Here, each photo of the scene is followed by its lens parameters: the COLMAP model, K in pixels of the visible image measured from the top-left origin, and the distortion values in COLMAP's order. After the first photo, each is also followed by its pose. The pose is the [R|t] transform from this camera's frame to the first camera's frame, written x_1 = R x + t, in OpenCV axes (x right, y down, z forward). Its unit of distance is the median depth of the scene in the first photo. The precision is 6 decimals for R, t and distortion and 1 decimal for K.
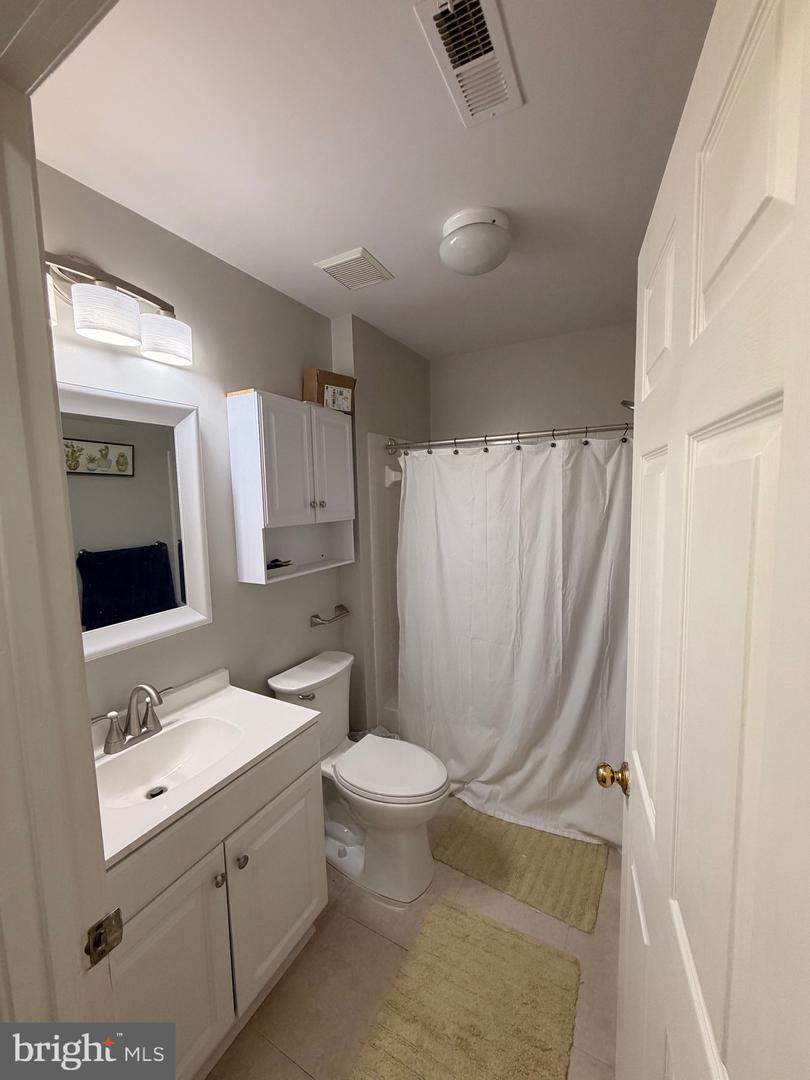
lens RADIAL K [[429.7, 0, 404.6], [0, 429.7, 537.6], [0, 0, 1]] dist [-0.000546, 0.000158]
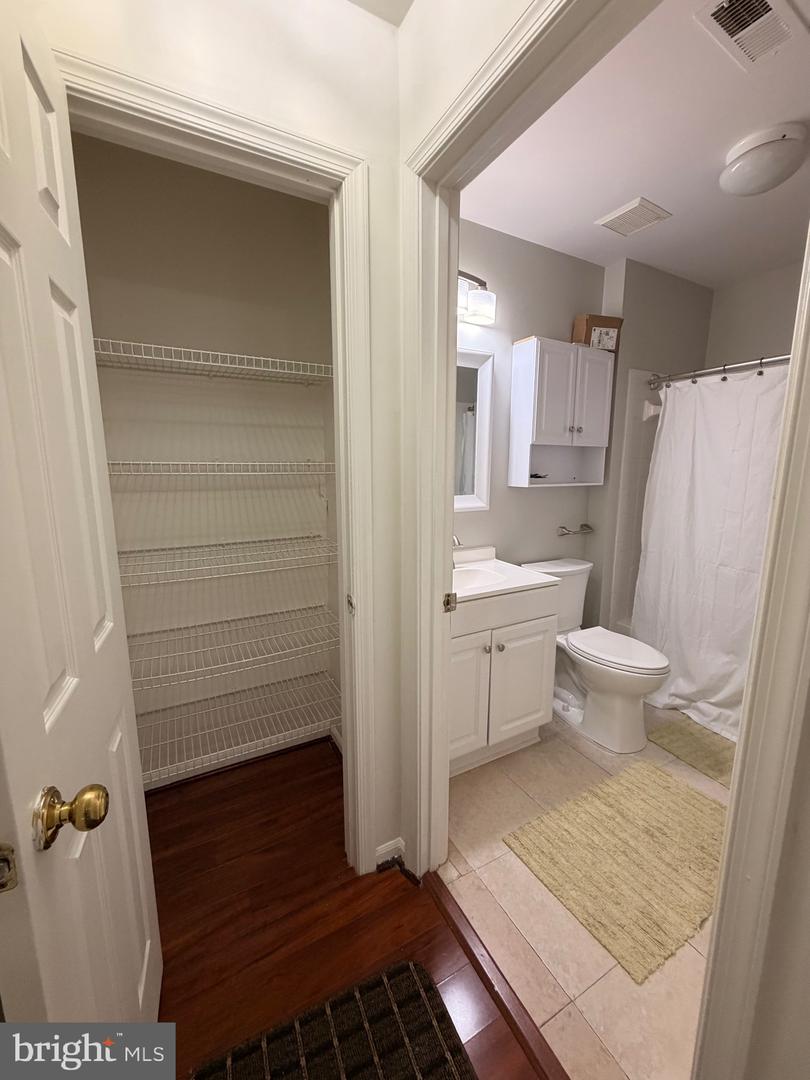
lens RADIAL K [[429.7, 0, 407.8], [0, 429.7, 536.1], [0, 0, 1]] dist [-0.000546, 0.000158]
pose [[0.847536, 0.111005, -0.519000, 0.060029], [-0.073366, 0.992999, 0.092577, 0.144107], [0.525643, -0.040385, 0.849746, -0.294950]]
